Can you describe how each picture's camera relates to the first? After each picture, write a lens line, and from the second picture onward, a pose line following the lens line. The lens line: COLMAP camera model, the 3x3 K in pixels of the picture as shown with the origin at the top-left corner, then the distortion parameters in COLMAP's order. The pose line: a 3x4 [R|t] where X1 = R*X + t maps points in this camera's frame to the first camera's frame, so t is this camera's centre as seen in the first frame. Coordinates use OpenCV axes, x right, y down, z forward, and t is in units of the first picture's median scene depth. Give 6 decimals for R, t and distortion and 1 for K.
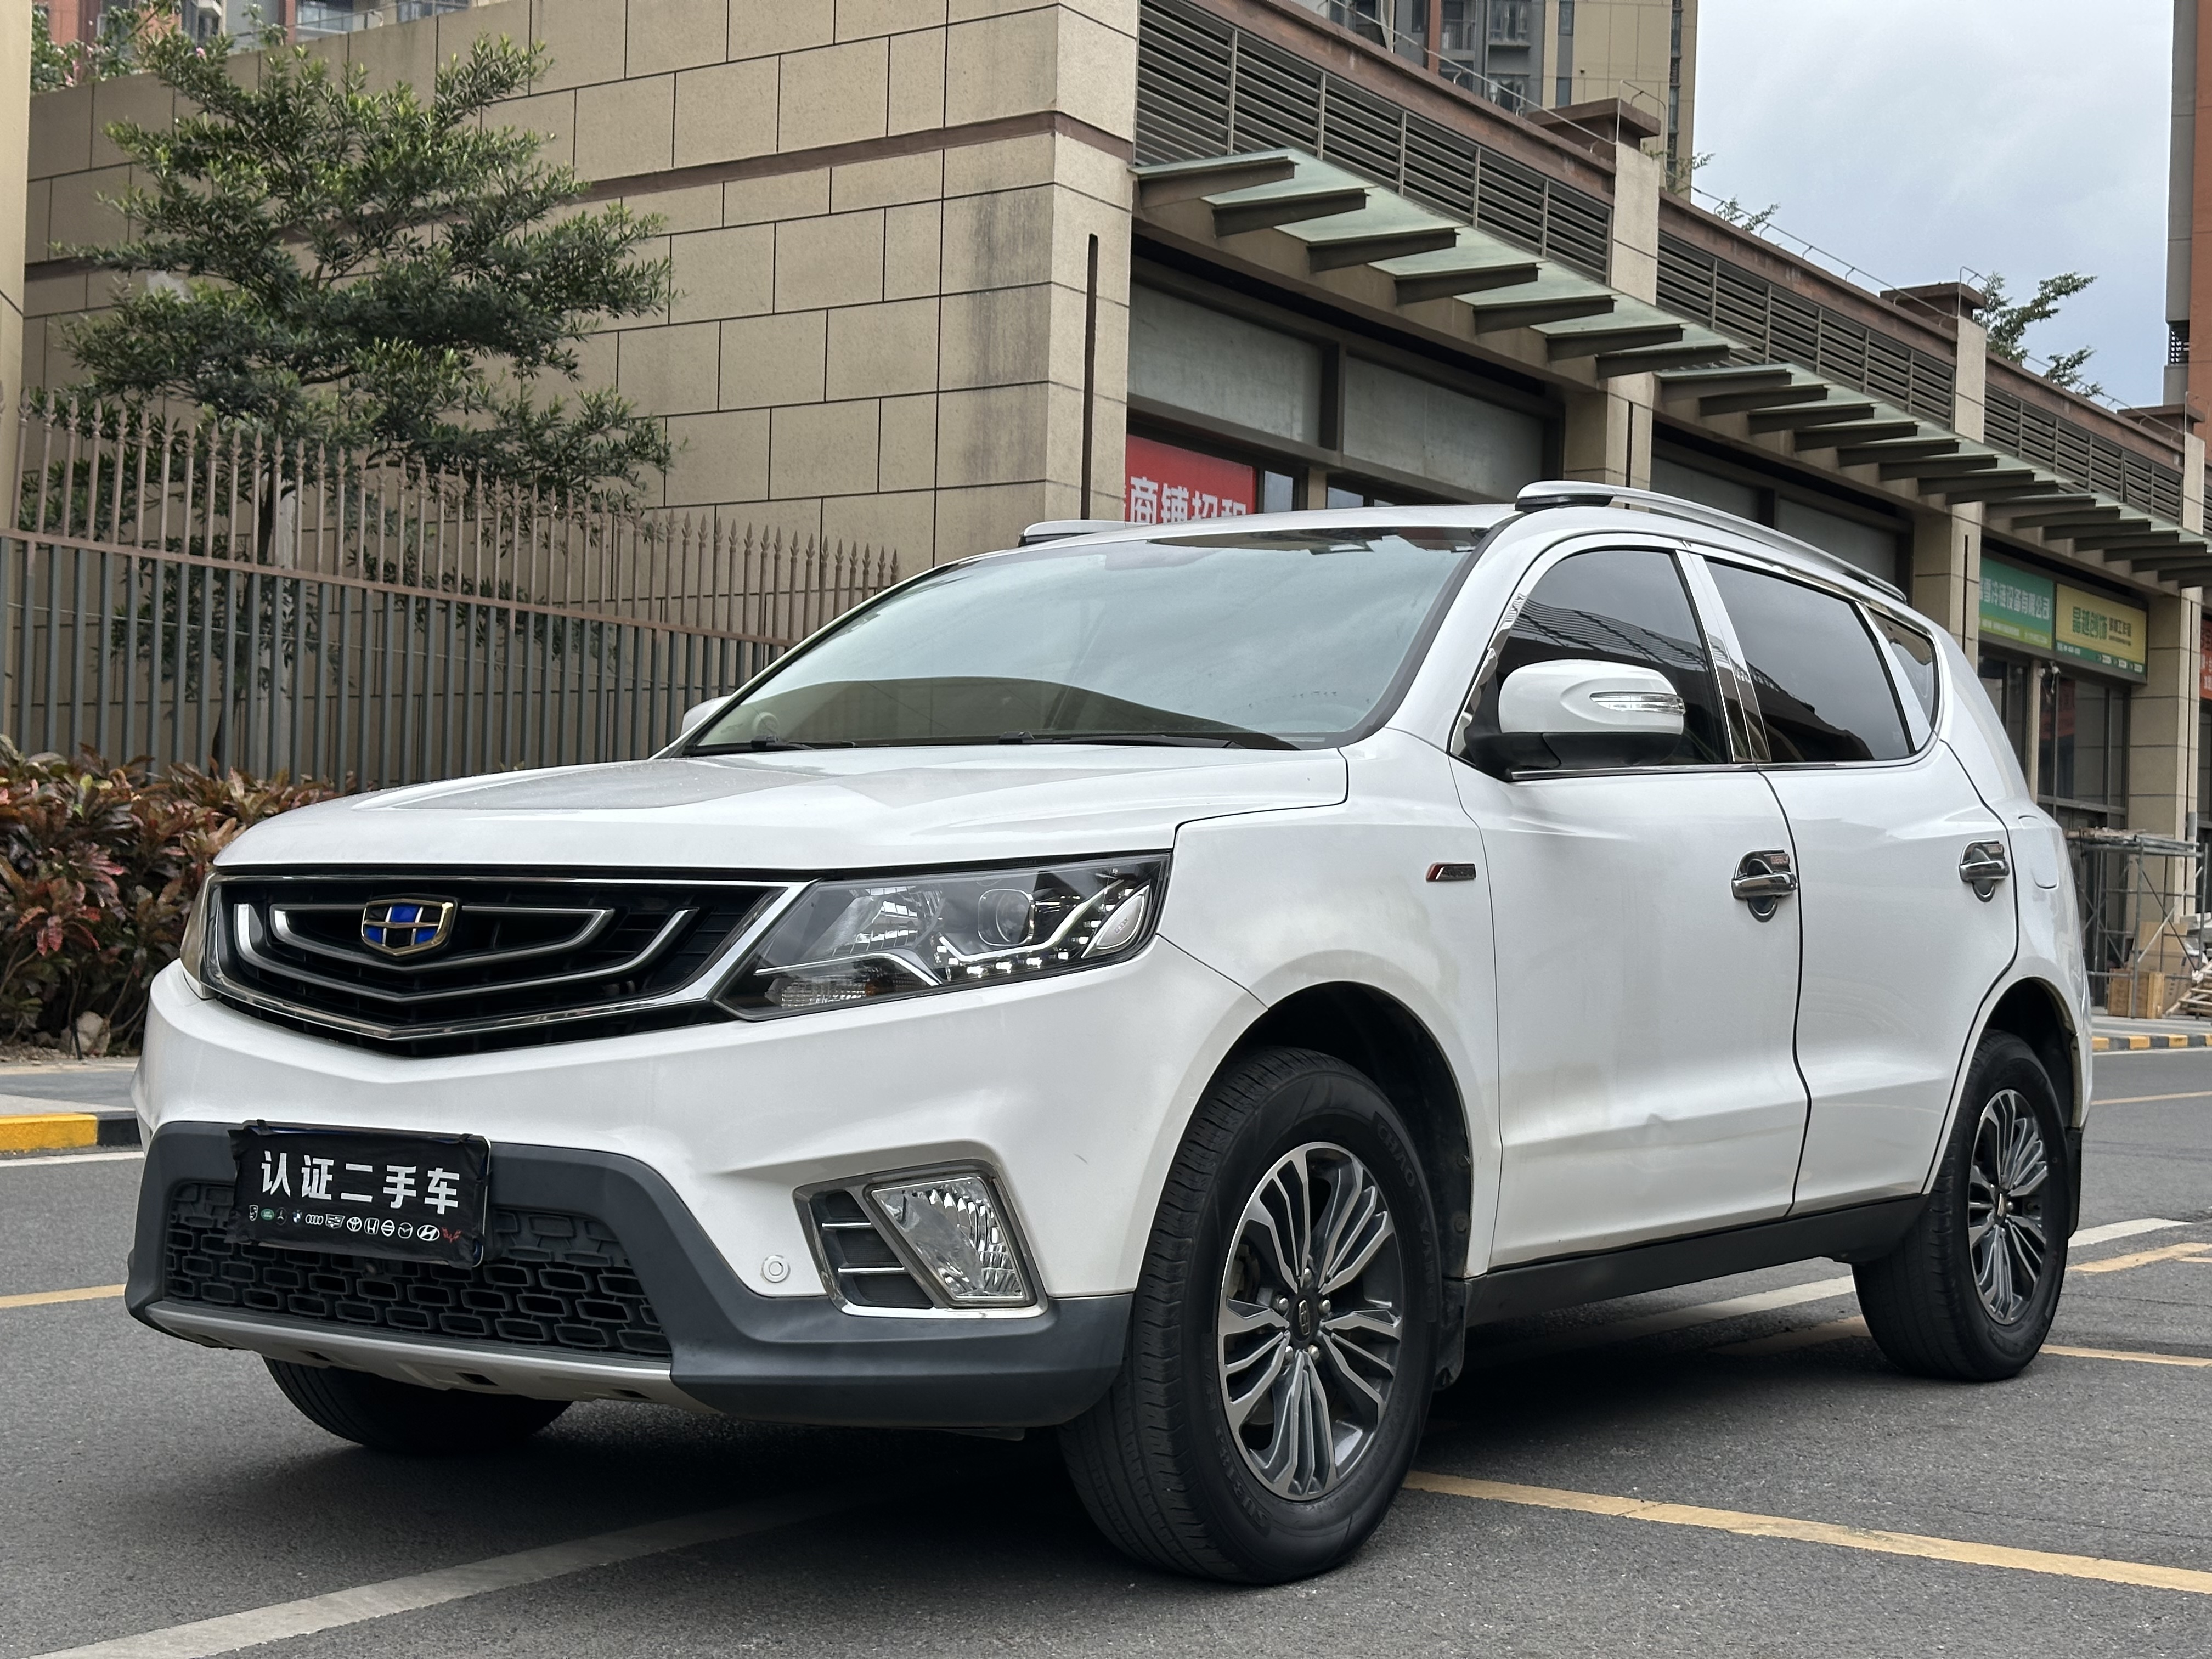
lens RADIAL K [[3099.1, 0, 1106.0], [0, 3099.1, 829.5], [0, 0, 1]] dist [0.180815, -0.295392]
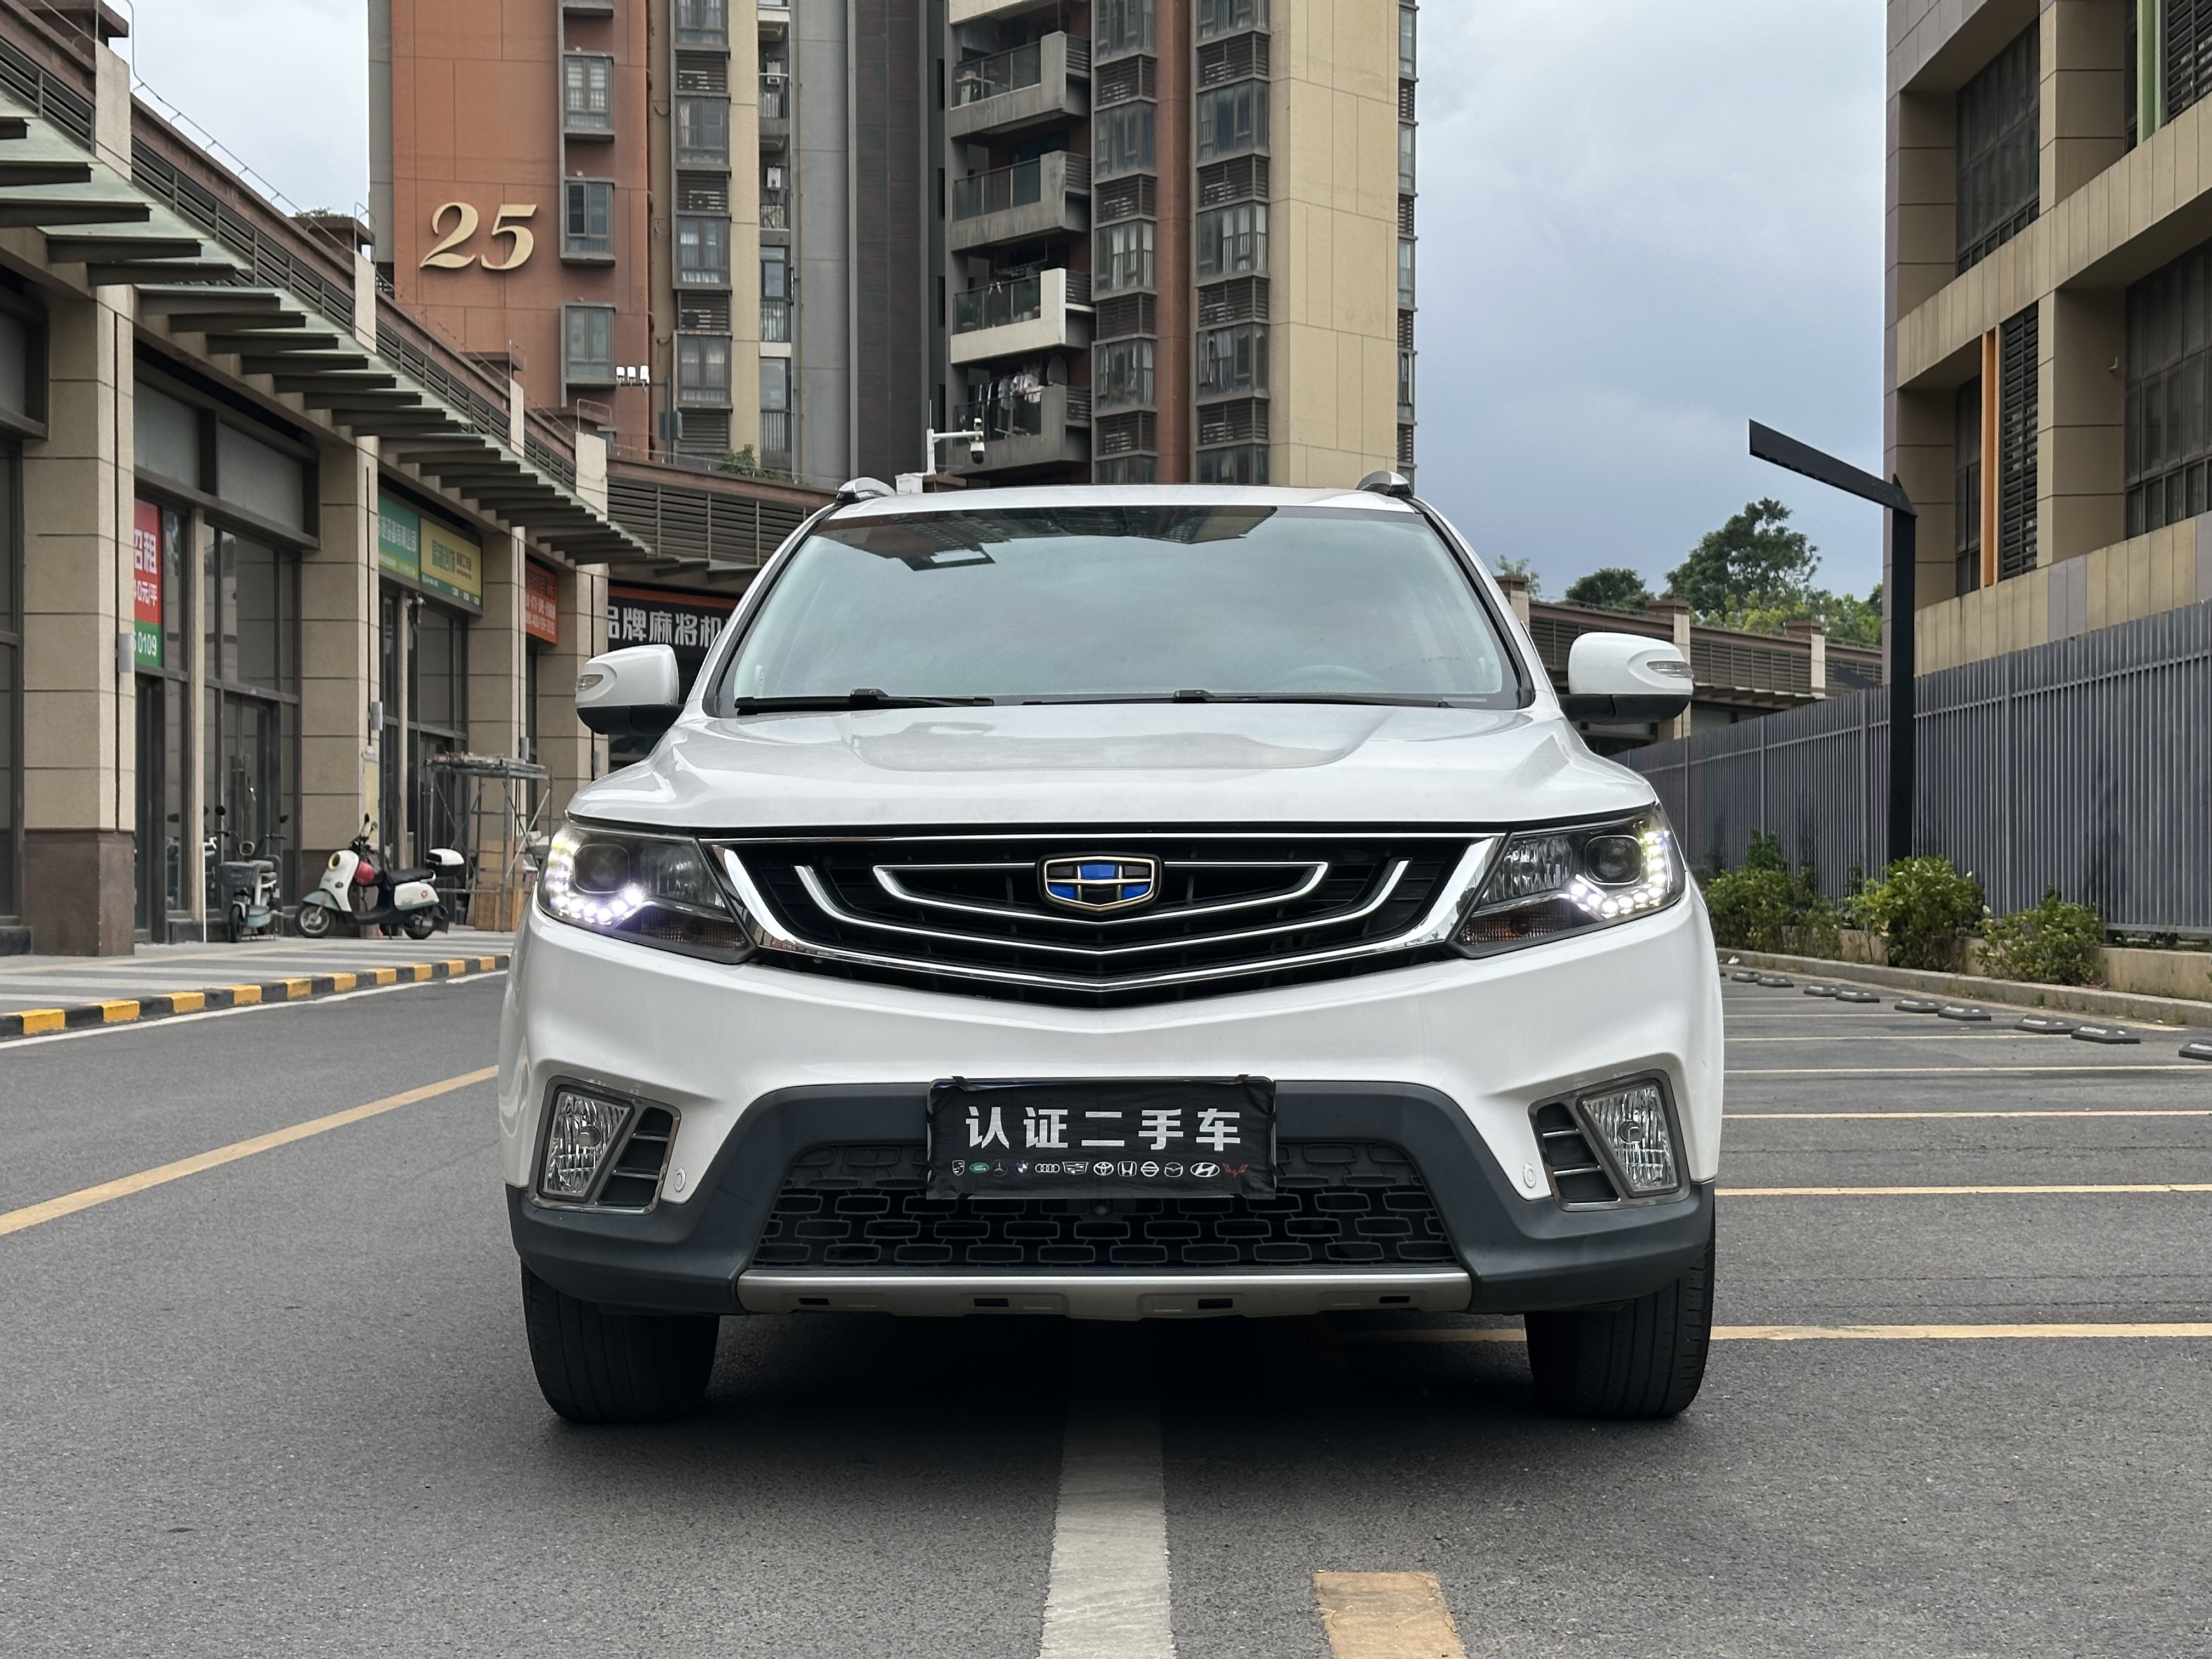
lens RADIAL K [[3081.6, 0, 1094.3], [0, 3081.6, 893.0], [0, 0, 1]] dist [0.171402, -0.351667]
pose [[0.830437, -0.031592, 0.556216, -0.794706], [0.006170, 0.998851, 0.047521, -0.014248], [-0.557079, -0.036031, 0.829678, 0.150366]]
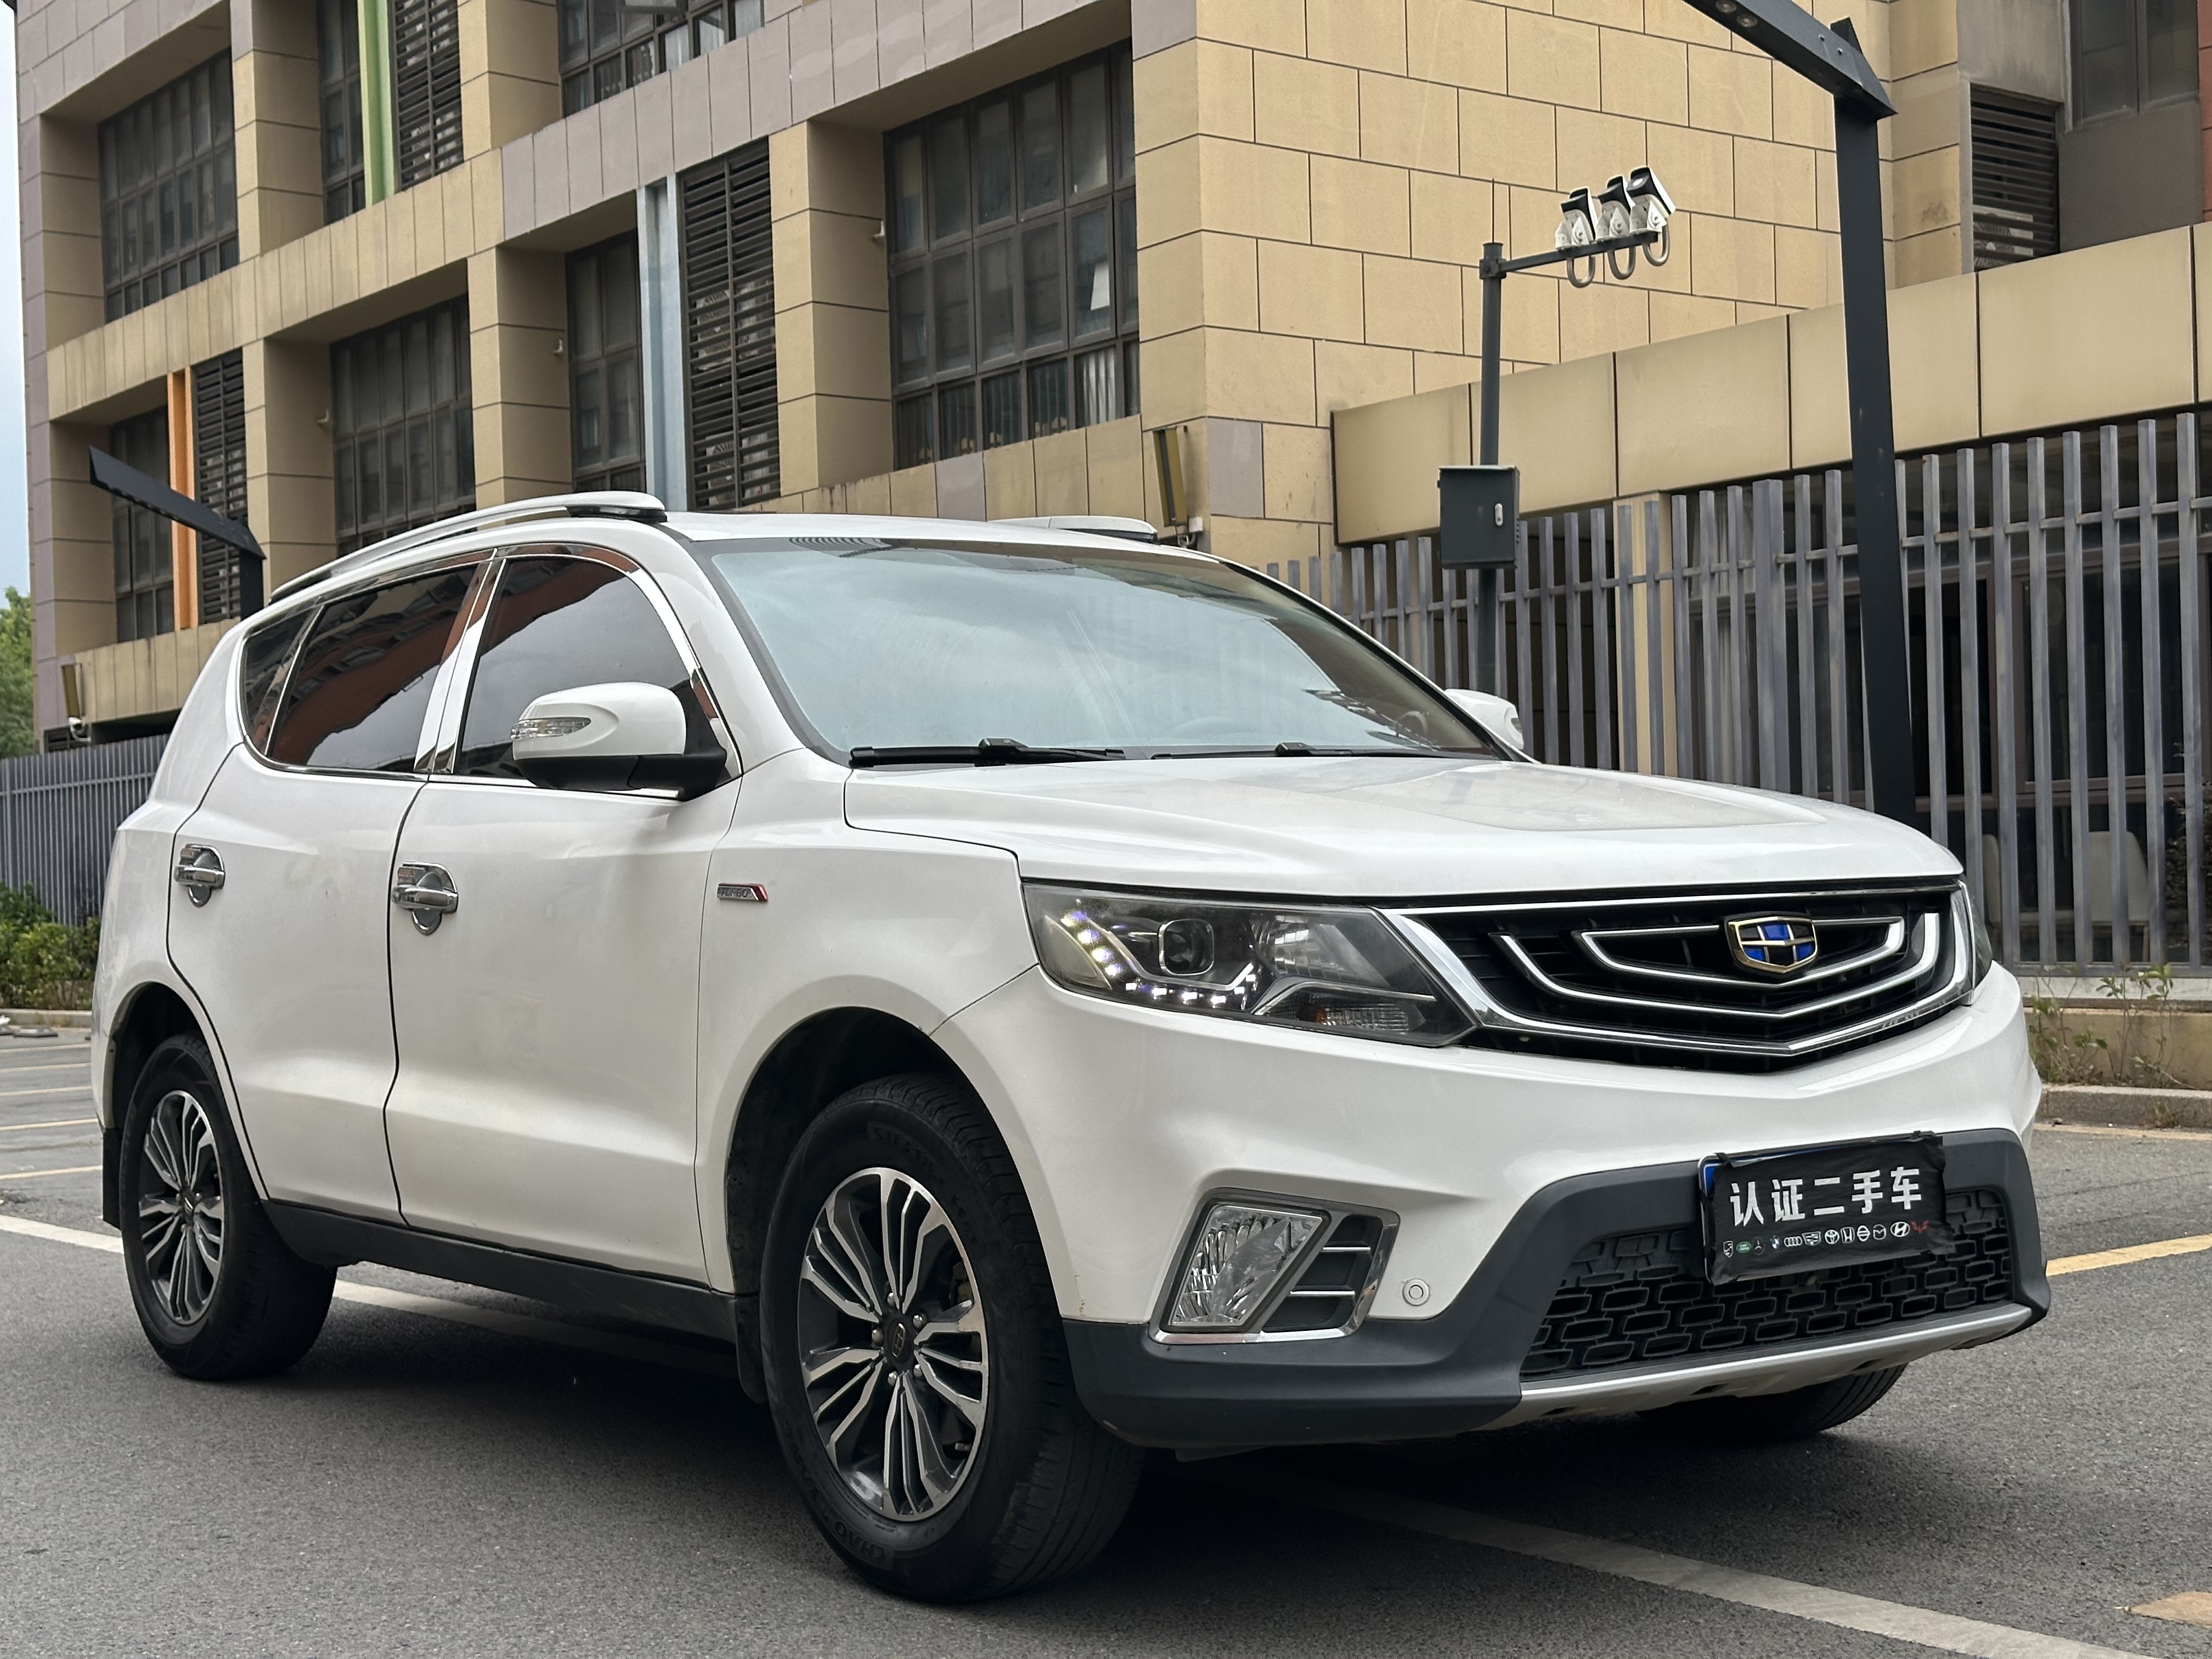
lens RADIAL K [[3081.6, 0, 1094.3], [0, 3081.6, 893.0], [0, 0, 1]] dist [0.171402, -0.351667]
pose [[0.311838, -0.037470, 0.949396, -1.243388], [0.005362, 0.999276, 0.037678, -0.024334], [-0.950120, -0.006659, 0.311813, 0.895626]]
